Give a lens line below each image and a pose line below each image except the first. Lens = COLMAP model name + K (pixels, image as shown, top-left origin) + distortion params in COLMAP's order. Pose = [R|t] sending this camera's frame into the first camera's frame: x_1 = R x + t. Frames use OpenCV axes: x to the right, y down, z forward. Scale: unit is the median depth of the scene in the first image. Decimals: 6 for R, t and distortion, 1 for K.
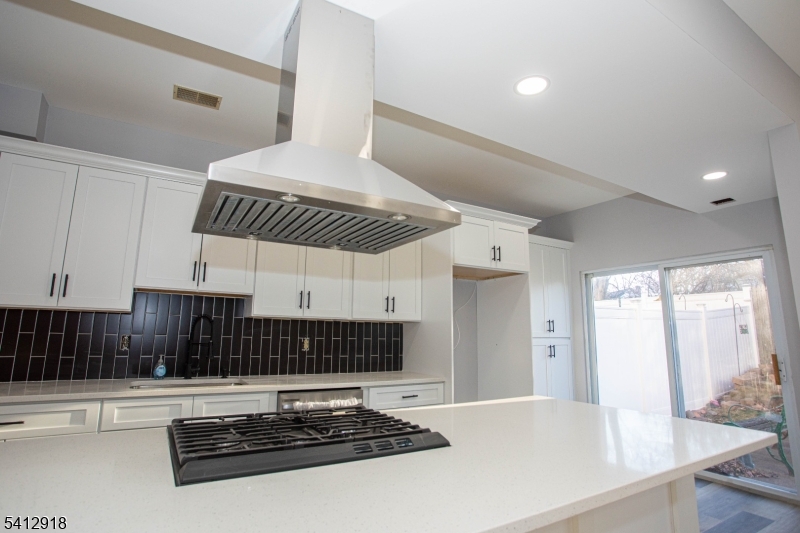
lens RADIAL K [[412.1, 0, 400.0], [0, 412.1, 266.5], [0, 0, 1]] dist [-0.071442, 0.033111]
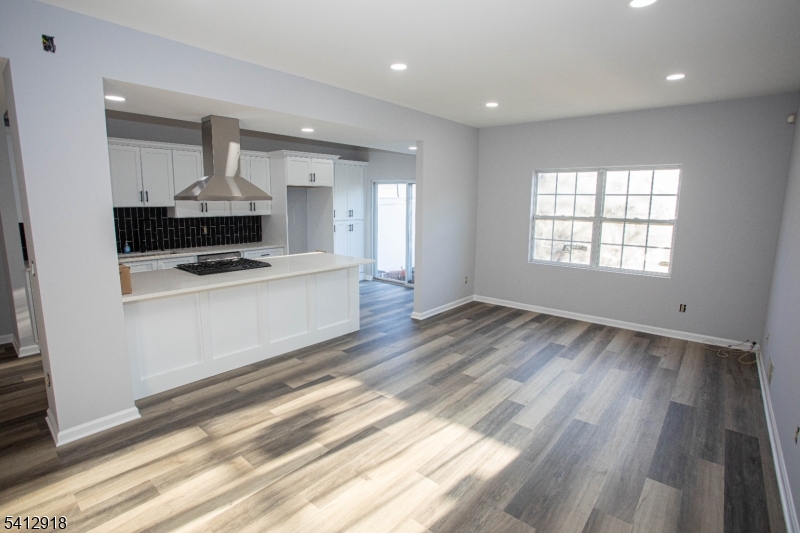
lens RADIAL K [[399.4, 0, 400.0], [0, 399.4, 266.5], [0, 0, 1]] dist [-0.076527, 0.023558]
pose [[0.950640, -0.055389, 0.305312, 0.049827], [-0.046961, 0.946923, 0.318012, -0.248466], [-0.306721, -0.316653, 0.897582, -0.864800]]
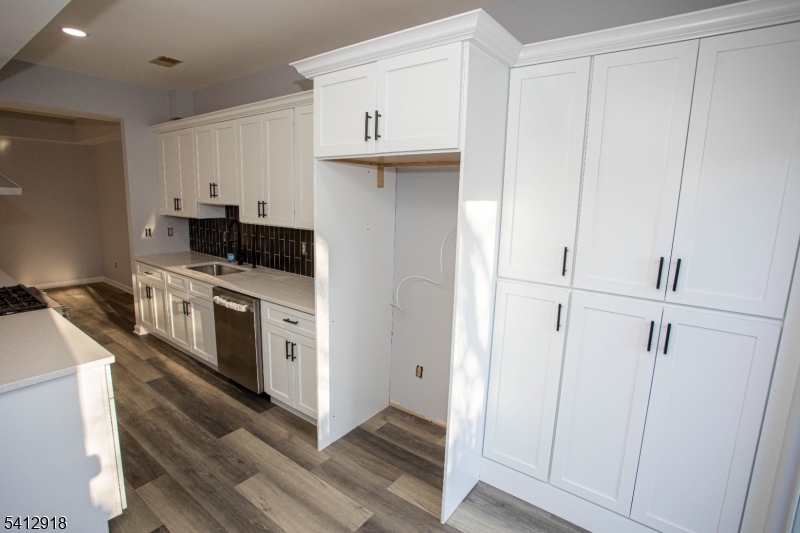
lens RADIAL K [[399.4, 0, 400.0], [0, 399.4, 266.5], [0, 0, 1]] dist [-0.076527, 0.023558]
pose [[0.375268, 0.161277, -0.912778, 0.808030], [0.128027, 0.966290, 0.223368, 0.038569], [0.918032, -0.200683, 0.341970, 0.873676]]
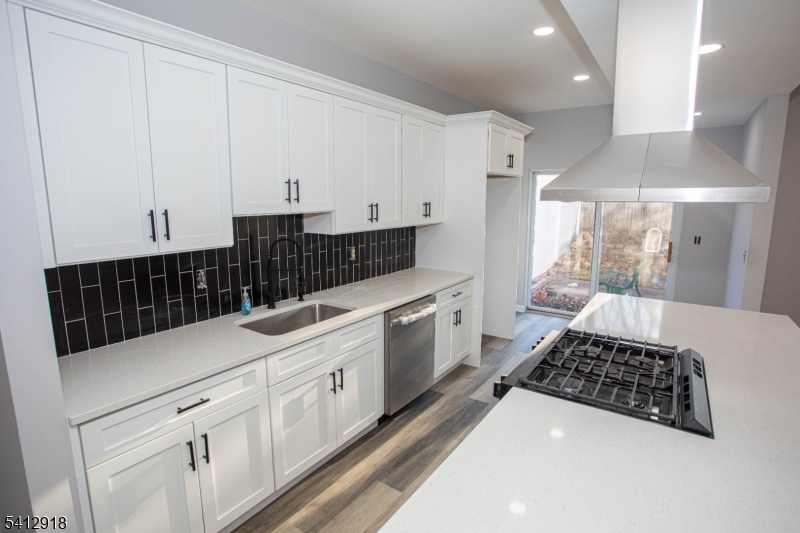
lens RADIAL K [[399.4, 0, 400.0], [0, 399.4, 266.5], [0, 0, 1]] dist [-0.076527, 0.023558]
pose [[0.916078, -0.080945, 0.392745, -0.507252], [-0.053017, 0.946369, 0.318709, -0.091246], [-0.397480, -0.312785, 0.862656, 0.123111]]
